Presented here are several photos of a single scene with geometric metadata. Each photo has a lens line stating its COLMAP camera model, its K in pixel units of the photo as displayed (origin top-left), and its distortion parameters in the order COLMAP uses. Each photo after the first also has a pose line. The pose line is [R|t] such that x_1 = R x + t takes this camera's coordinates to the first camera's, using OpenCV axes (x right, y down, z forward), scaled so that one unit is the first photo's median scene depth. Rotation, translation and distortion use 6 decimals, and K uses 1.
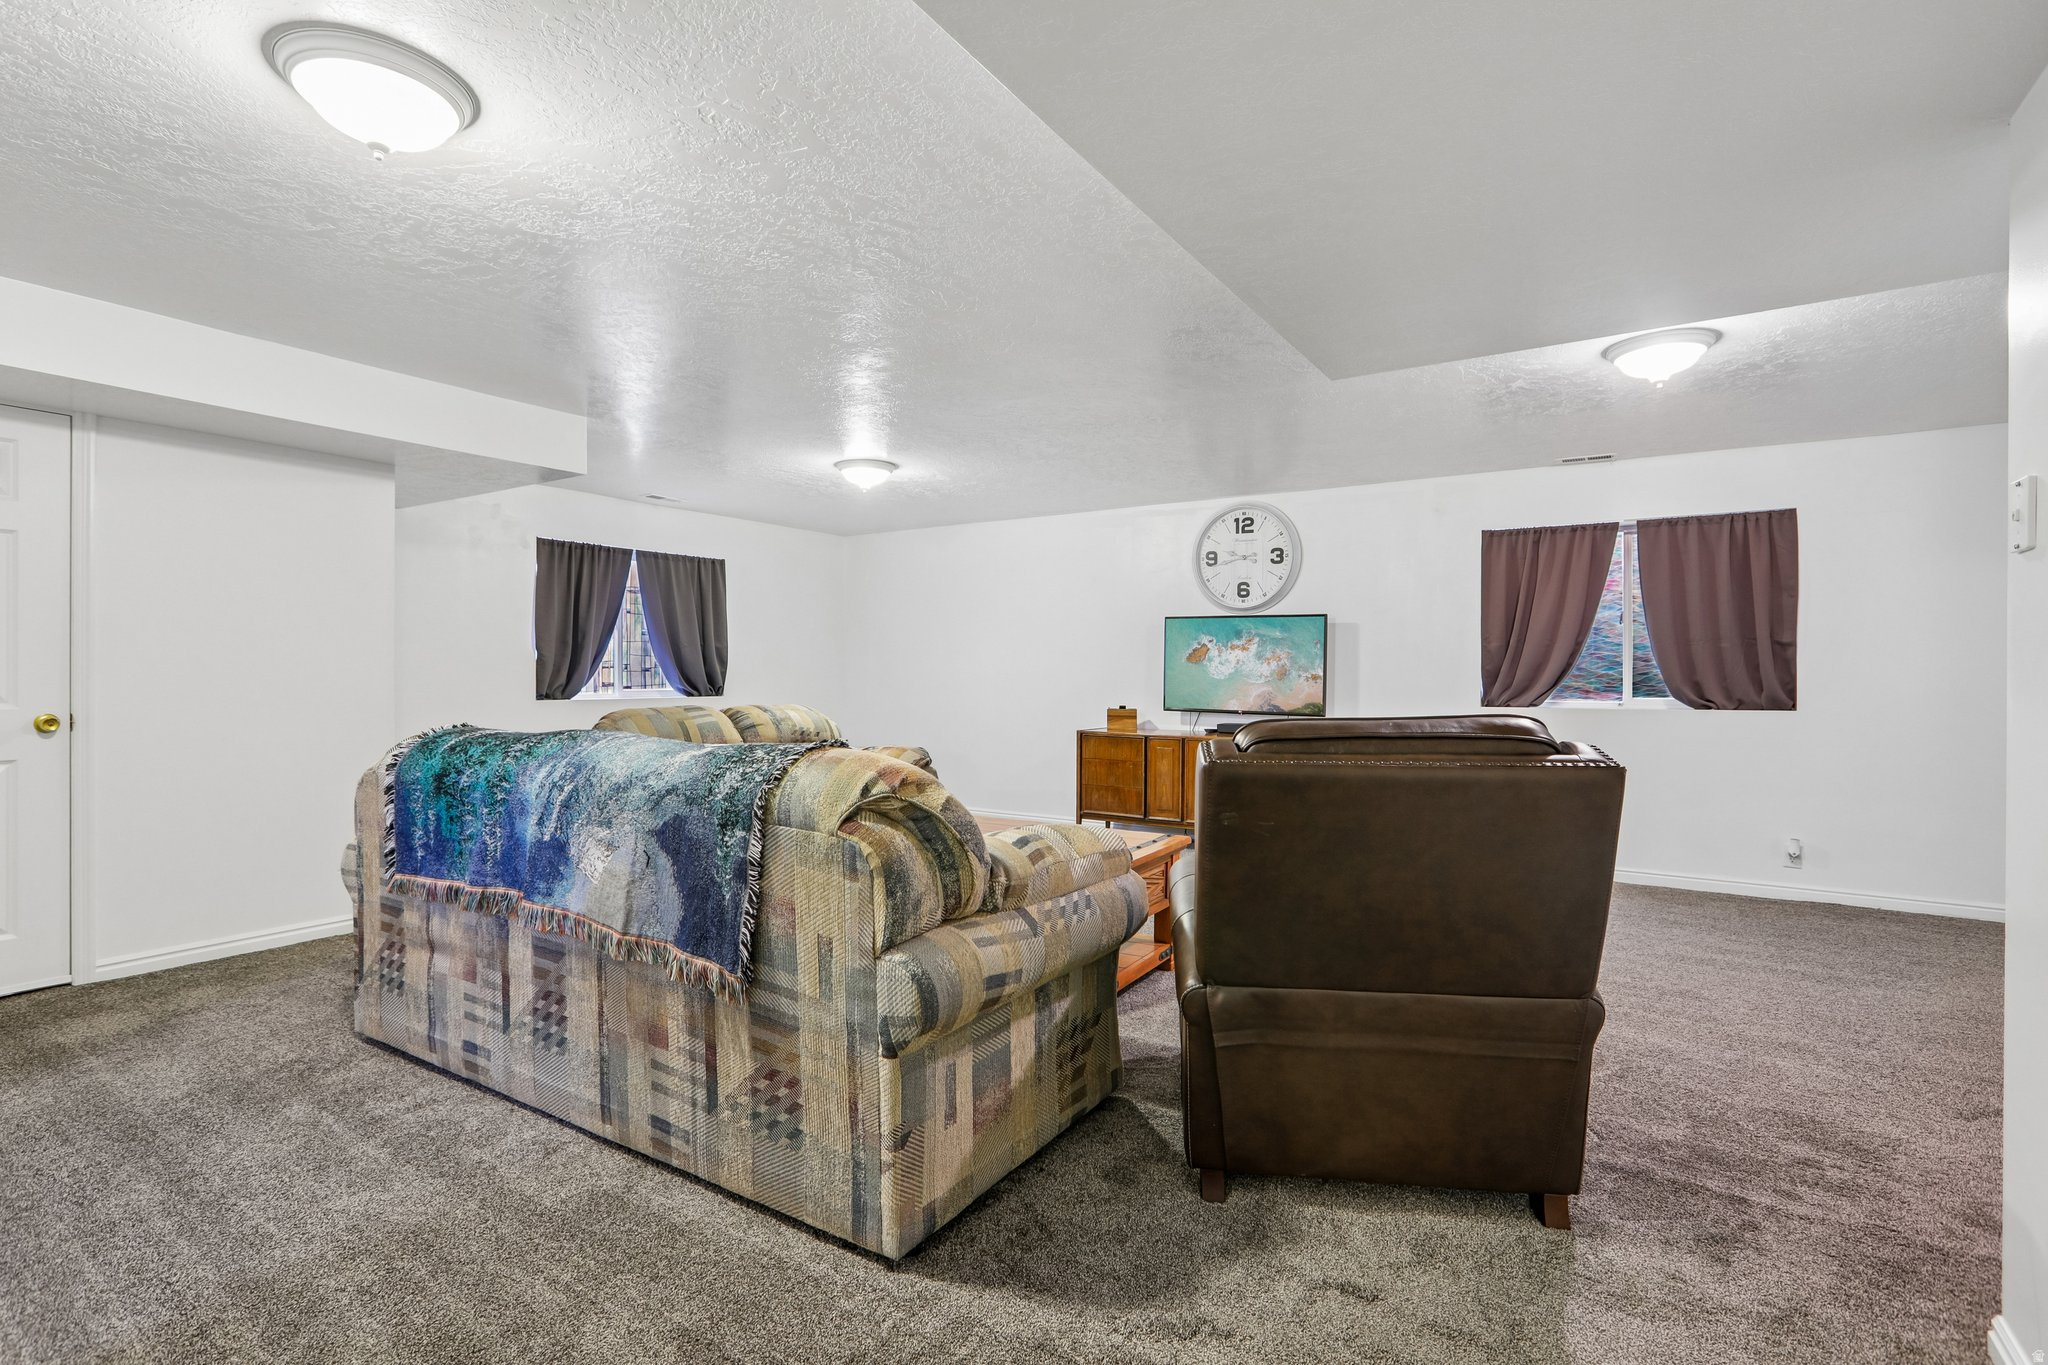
lens RADIAL K [[961.0, 0, 1018.0], [0, 961.0, 680.7], [0, 0, 1]] dist [-0.020951, -0.000091]
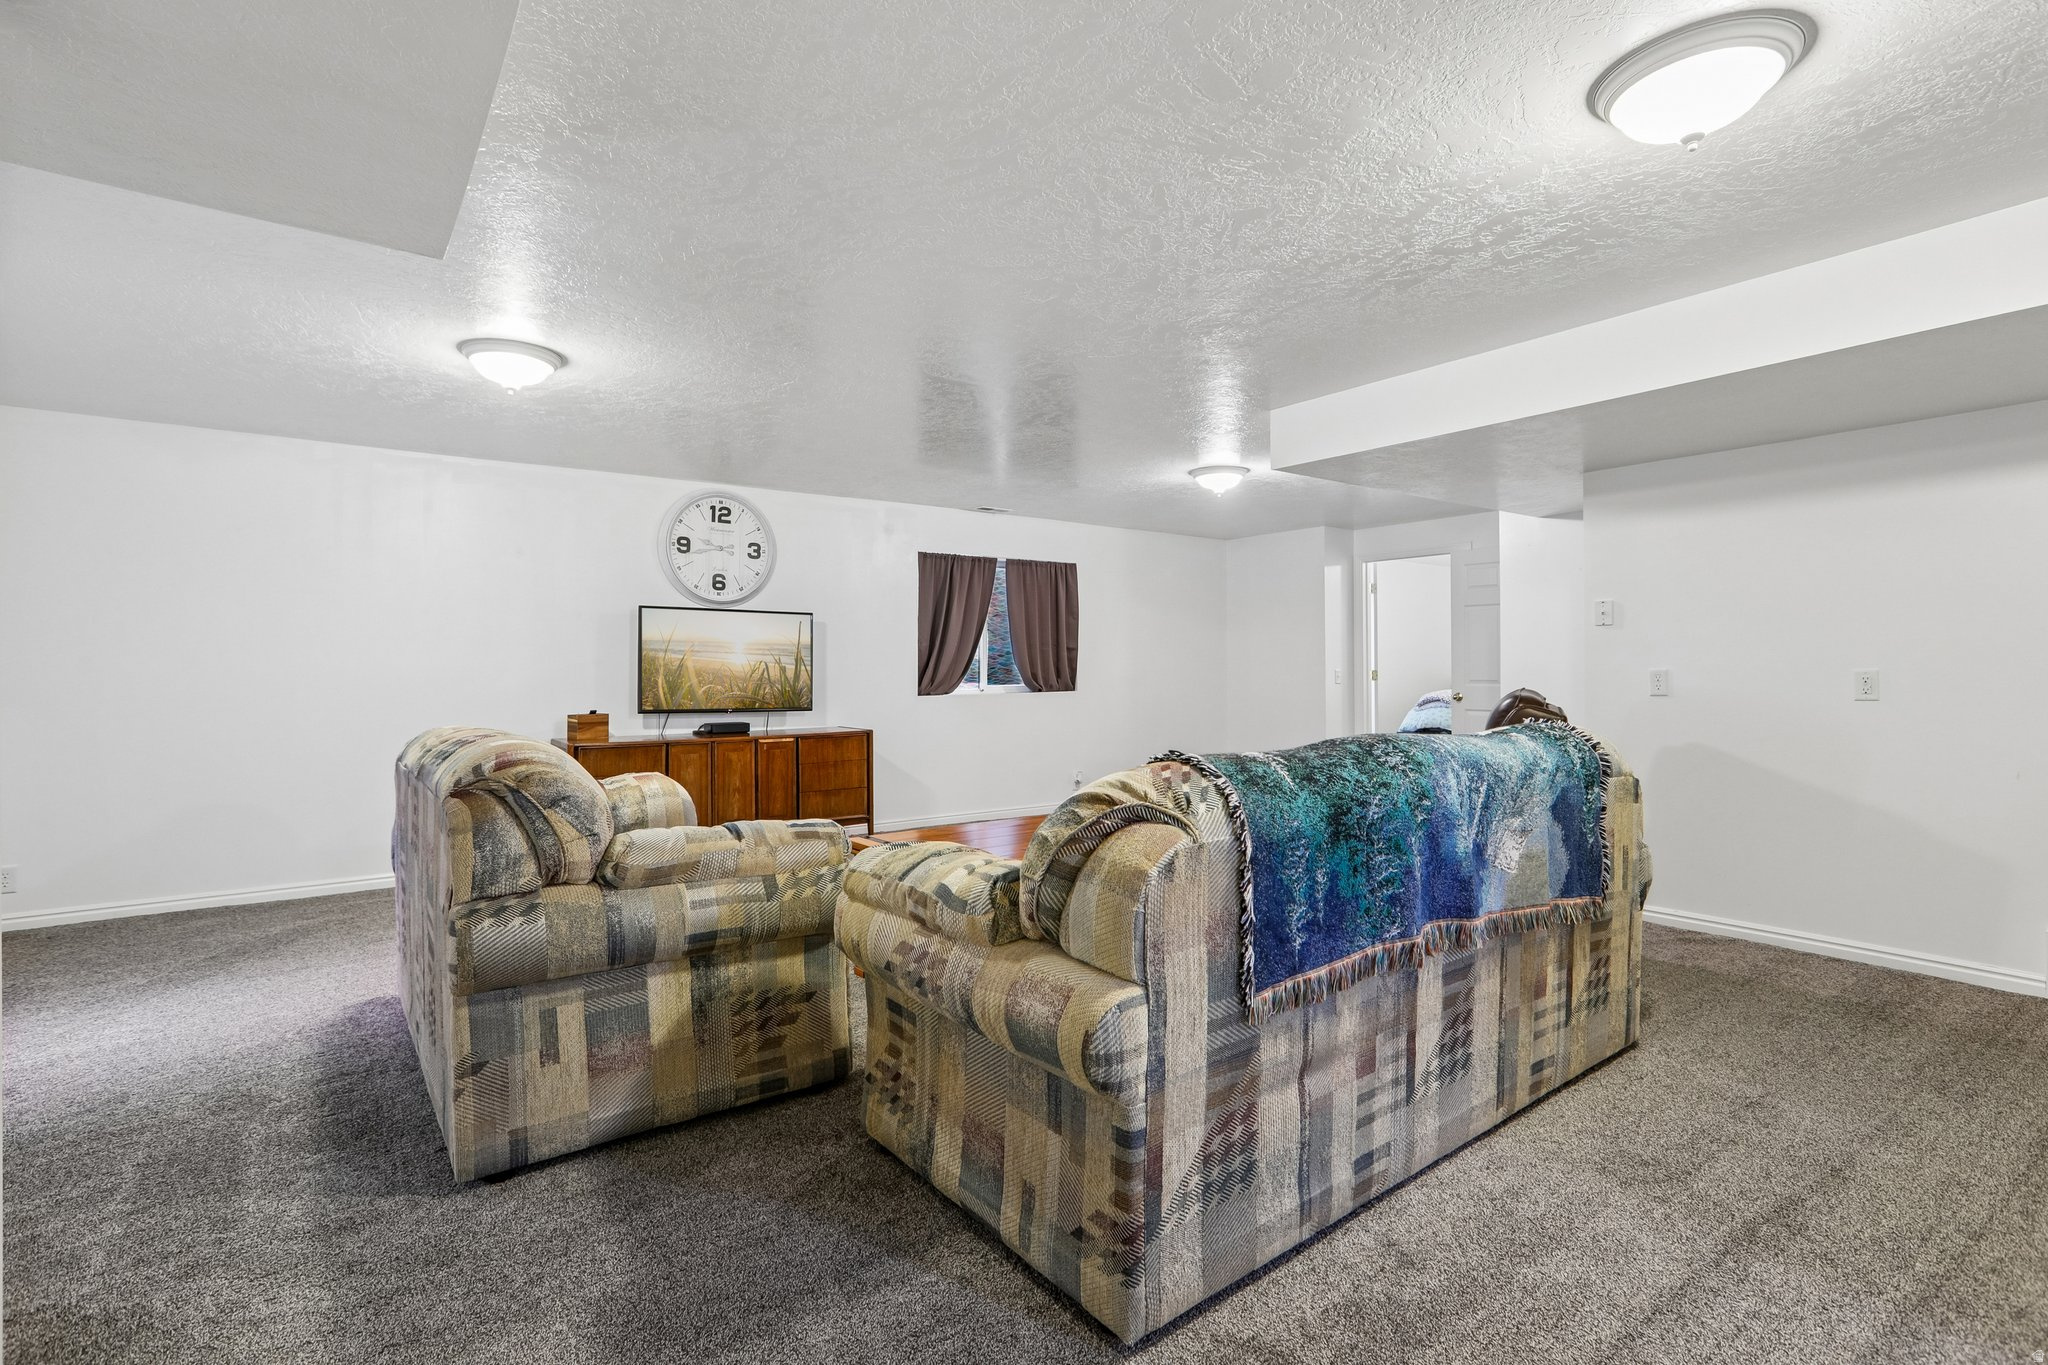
lens RADIAL K [[961.0, 0, 1016.7], [0, 961.0, 673.0], [0, 0, 1]] dist [-0.020951, -0.000091]
pose [[0.362012, -0.011301, 0.932105, -0.686598], [0.015151, 0.999866, 0.006238, -0.008025], [-0.932050, 0.011864, 0.362134, 0.484202]]
